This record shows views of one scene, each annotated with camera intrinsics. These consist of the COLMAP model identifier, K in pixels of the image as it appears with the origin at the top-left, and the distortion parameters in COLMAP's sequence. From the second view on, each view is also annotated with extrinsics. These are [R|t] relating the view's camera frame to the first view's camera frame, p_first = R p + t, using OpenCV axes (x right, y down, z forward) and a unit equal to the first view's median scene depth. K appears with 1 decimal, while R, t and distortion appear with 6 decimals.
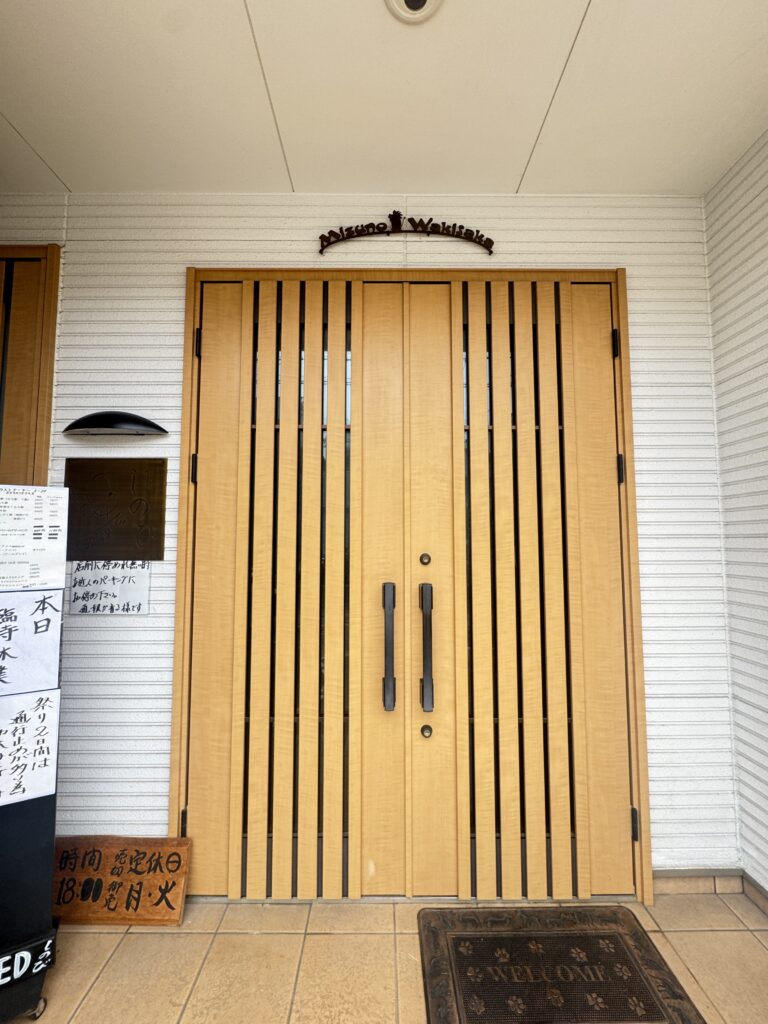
lens RADIAL K [[411.3, 0, 384.8], [0, 411.3, 512.1], [0, 0, 1]] dist [-0.002400, -0.000375]
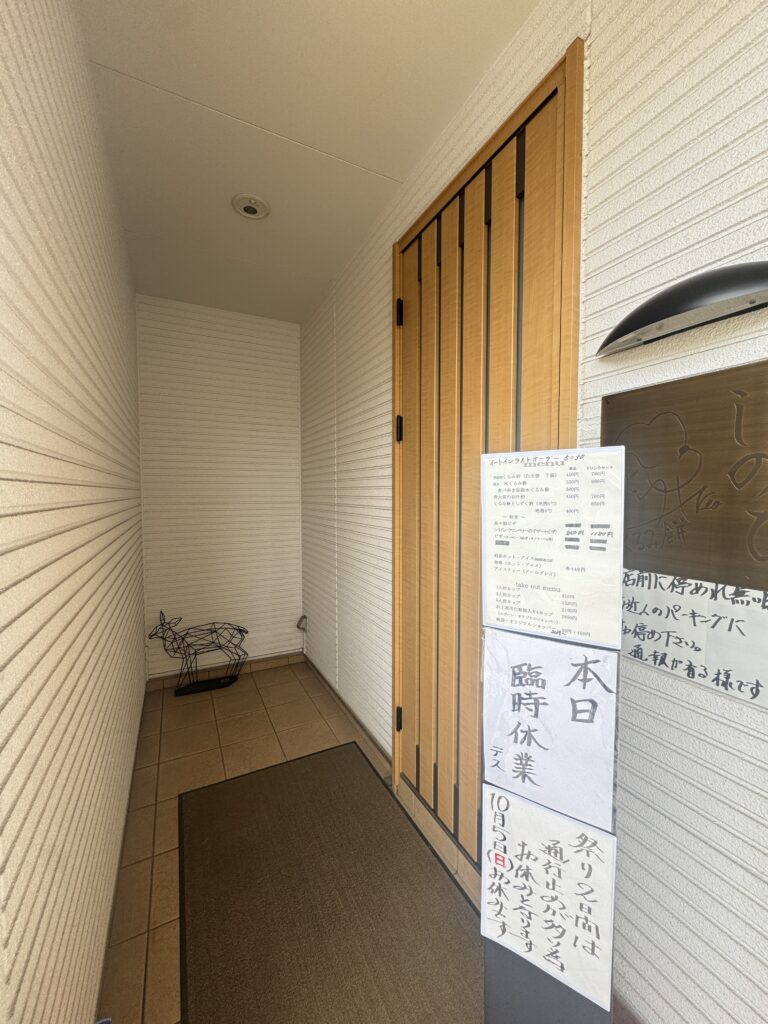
lens RADIAL K [[411.3, 0, 383.1], [0, 411.3, 512.1], [0, 0, 1]] dist [-0.002400, -0.000375]
pose [[0.455126, 0.043293, -0.889374, -0.386475], [0.061207, 0.994934, 0.079753, -0.031047], [0.888321, -0.090734, 0.450170, 0.435134]]
